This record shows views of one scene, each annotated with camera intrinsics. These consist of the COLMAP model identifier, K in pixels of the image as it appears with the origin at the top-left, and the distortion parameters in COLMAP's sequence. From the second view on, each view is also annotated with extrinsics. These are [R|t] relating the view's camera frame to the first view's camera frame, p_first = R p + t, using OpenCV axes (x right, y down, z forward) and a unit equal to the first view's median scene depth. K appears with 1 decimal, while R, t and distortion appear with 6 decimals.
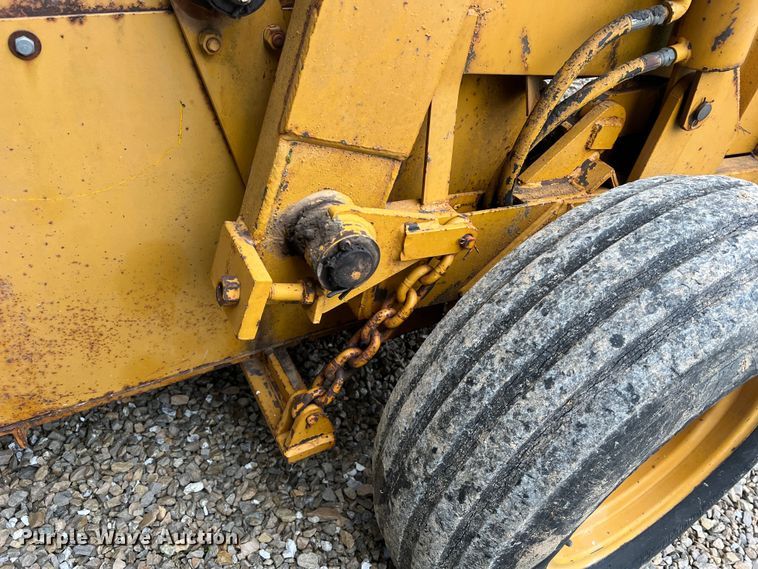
lens RADIAL K [[572.6, 0, 385.7], [0, 572.6, 289.0], [0, 0, 1]] dist [0.038988, -0.051432]
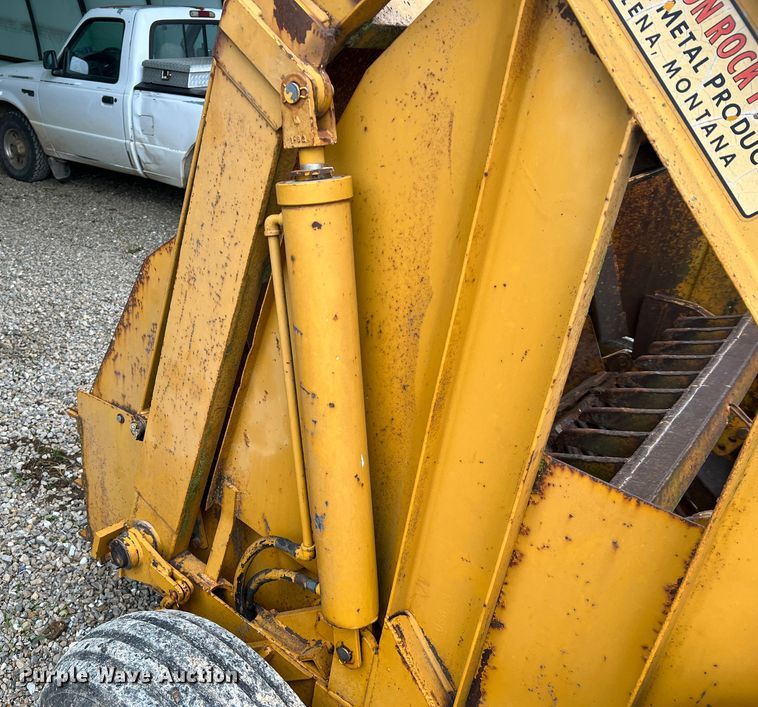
lens RADIAL K [[715.5, 0, 292.1], [0, 715.5, 366.2], [0, 0, 1]] dist [0.012568, 0.000000]
pose [[0.351286, 0.292077, -0.889545, 2.080983], [-0.608235, 0.793496, 0.020345, -0.932538], [0.711793, 0.533905, 0.456395, -0.103630]]
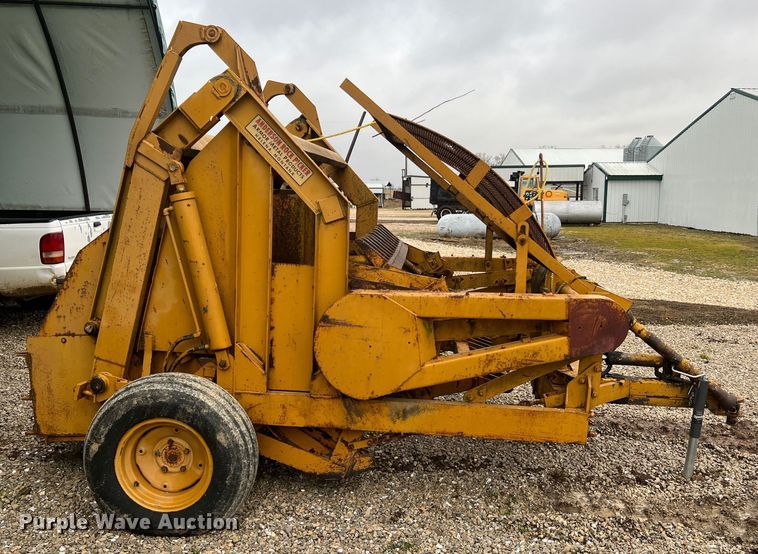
lens RADIAL K [[693.9, 0, 416.2], [0, 693.9, 313.5], [0, 0, 1]] dist [0.056862, -0.033230]
pose [[0.853232, -0.043023, -0.519754, 4.417684], [-0.242095, 0.850038, -0.467787, 1.287474], [0.461937, 0.524961, 0.714864, -1.822421]]
